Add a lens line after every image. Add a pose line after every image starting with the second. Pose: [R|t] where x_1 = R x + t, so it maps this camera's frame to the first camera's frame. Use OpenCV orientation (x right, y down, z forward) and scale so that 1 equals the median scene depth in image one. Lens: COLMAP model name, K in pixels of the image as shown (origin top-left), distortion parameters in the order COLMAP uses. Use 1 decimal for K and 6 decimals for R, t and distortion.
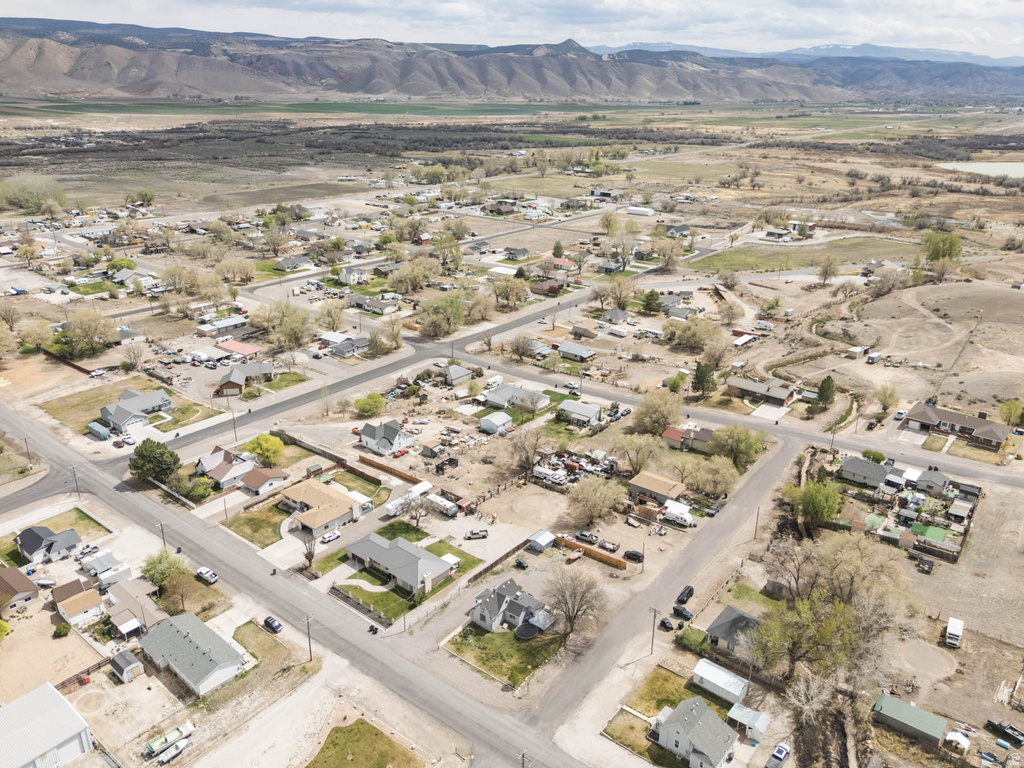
lens RADIAL K [[753.9, 0, 510.2], [0, 753.9, 378.9], [0, 0, 1]] dist [0.079609, -0.082213]
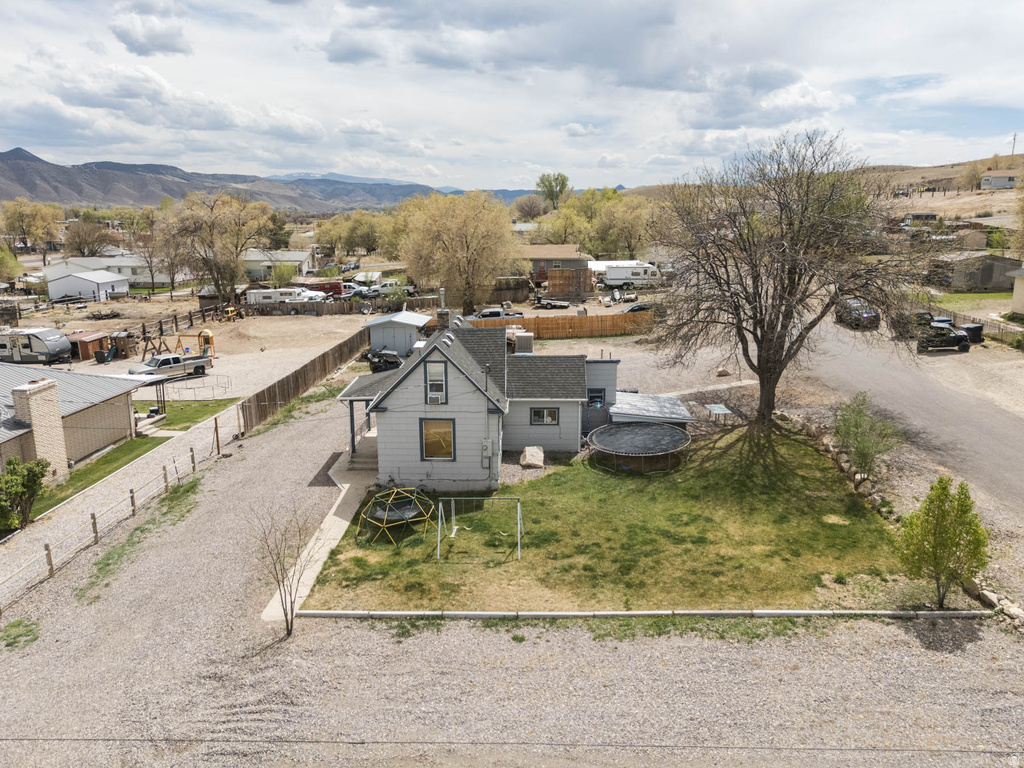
lens RADIAL K [[759.9, 0, 509.8], [0, 759.9, 361.5], [0, 0, 1]] dist [0.072986, -0.073766]
pose [[0.811302, -0.125736, 0.570945, -0.082918], [0.221114, 0.970049, -0.100570, 0.200287], [-0.541199, 0.207837, 0.814805, 0.516236]]
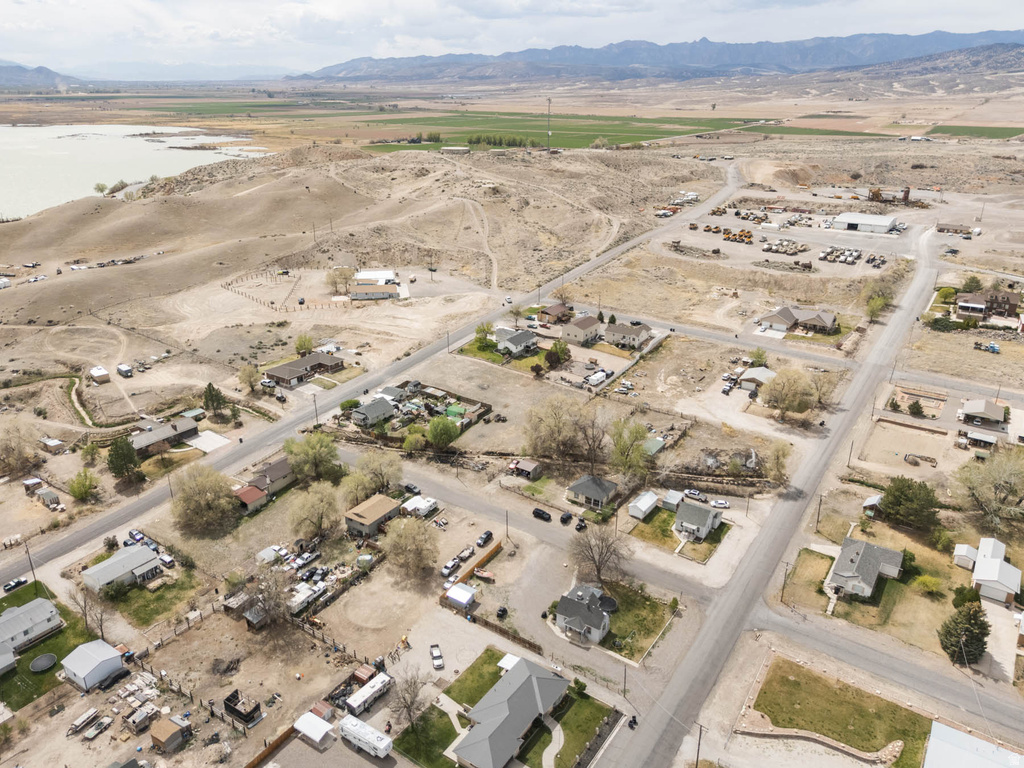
lens RADIAL K [[753.9, 0, 510.2], [0, 753.9, 378.9], [0, 0, 1]] dist [0.079609, -0.082213]
pose [[-0.092904, -0.372374, 0.923421, -0.523947], [0.348292, 0.856685, 0.380504, -0.248946], [-0.932771, 0.356970, 0.050106, 0.594453]]
